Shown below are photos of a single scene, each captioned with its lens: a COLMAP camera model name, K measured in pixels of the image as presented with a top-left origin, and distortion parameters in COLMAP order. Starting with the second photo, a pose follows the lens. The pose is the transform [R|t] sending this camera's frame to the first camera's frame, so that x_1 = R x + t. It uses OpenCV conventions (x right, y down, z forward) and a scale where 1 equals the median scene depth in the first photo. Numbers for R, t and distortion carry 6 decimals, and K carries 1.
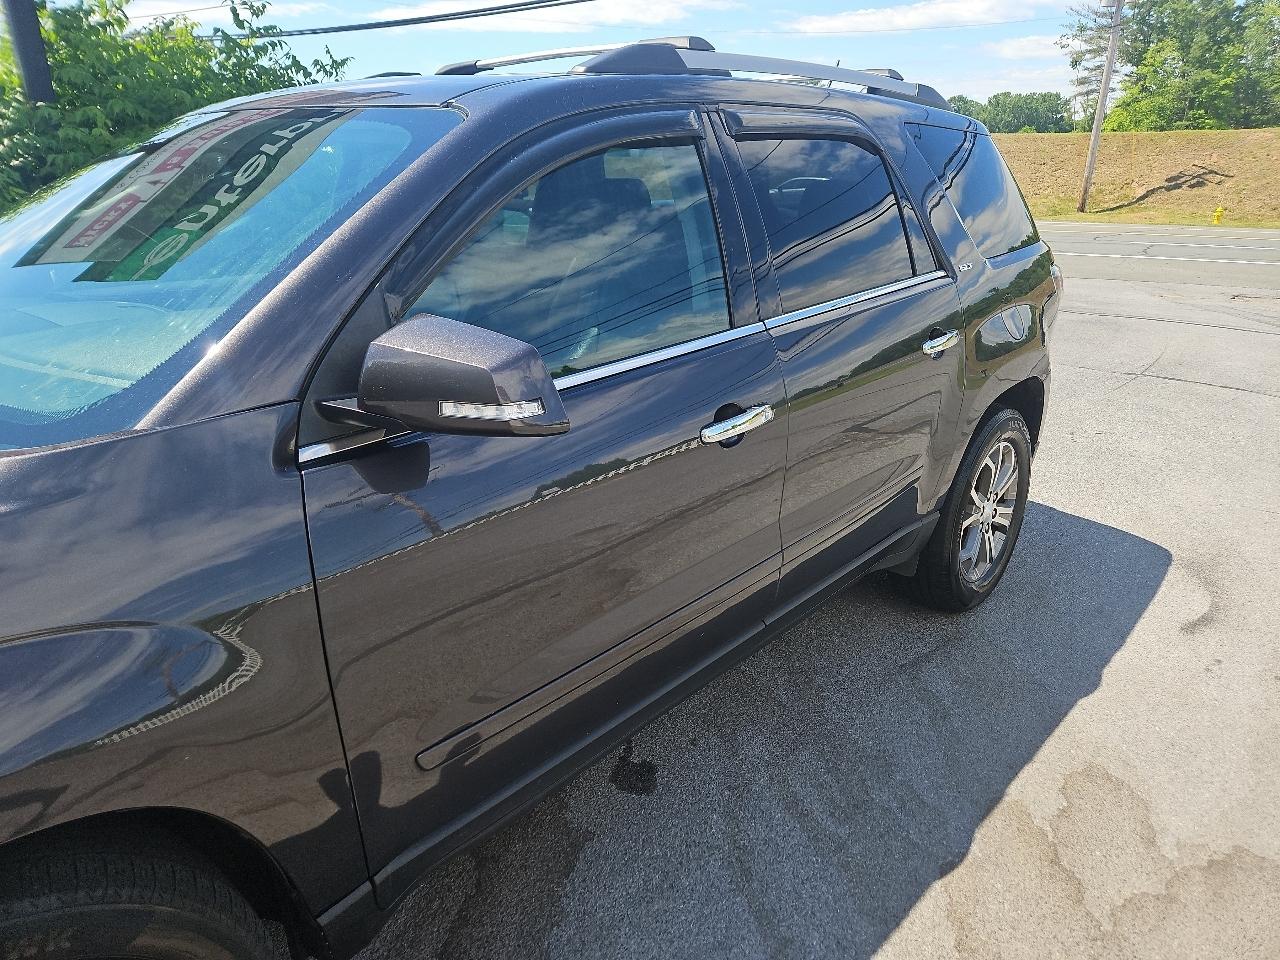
lens RADIAL K [[854.9, 0, 643.0], [0, 854.9, 482.6], [0, 0, 1]] dist [0.071218, -0.056345]
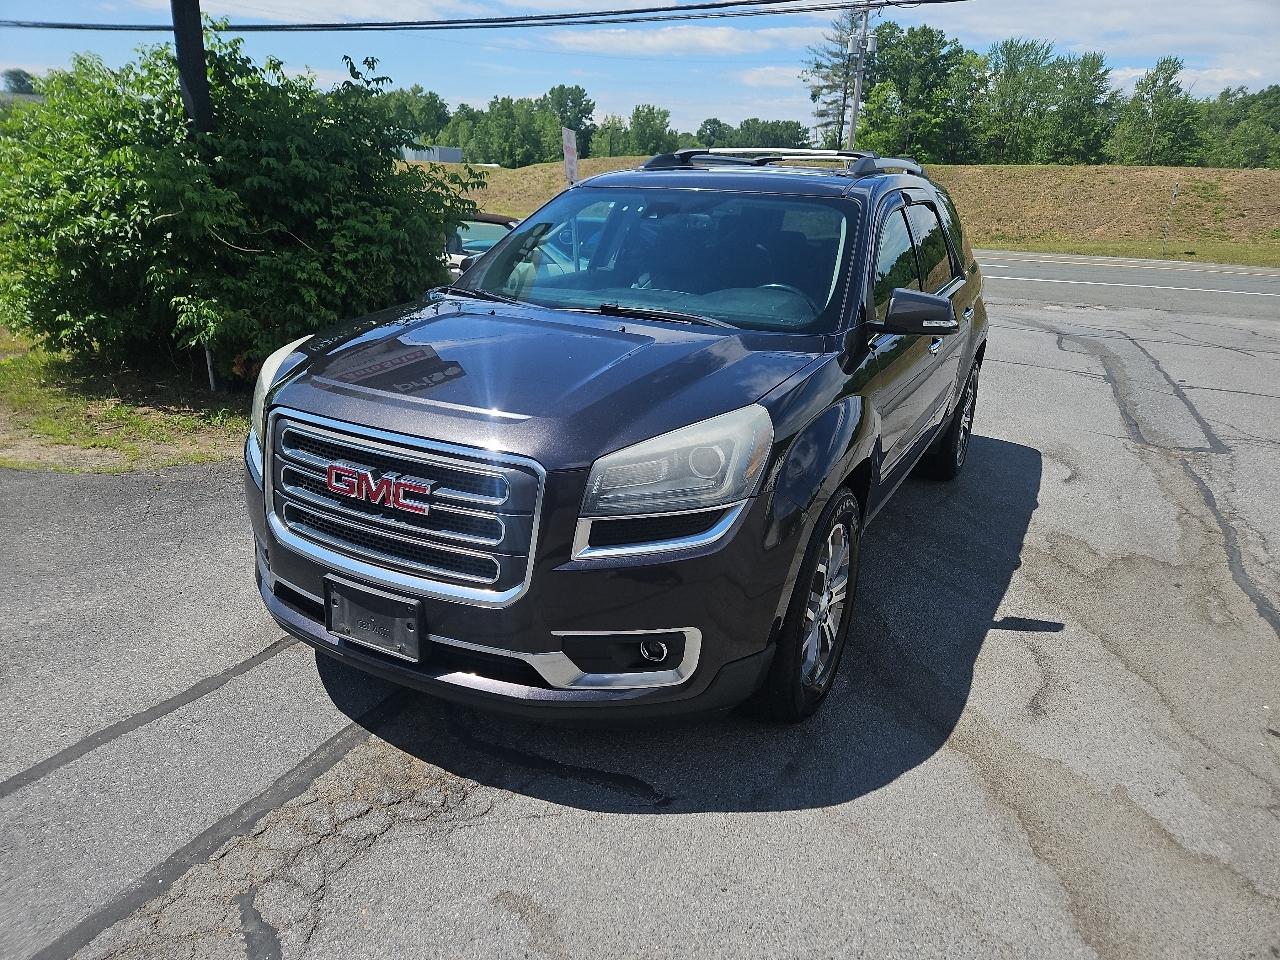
lens RADIAL K [[854.9, 0, 636.7], [0, 854.9, 482.4], [0, 0, 1]] dist [0.071218, -0.056345]
pose [[0.969430, -0.046024, 0.241012, -0.612237], [0.048174, 0.998834, -0.003035, 0.128294], [-0.240592, 0.014553, 0.970517, -0.469162]]
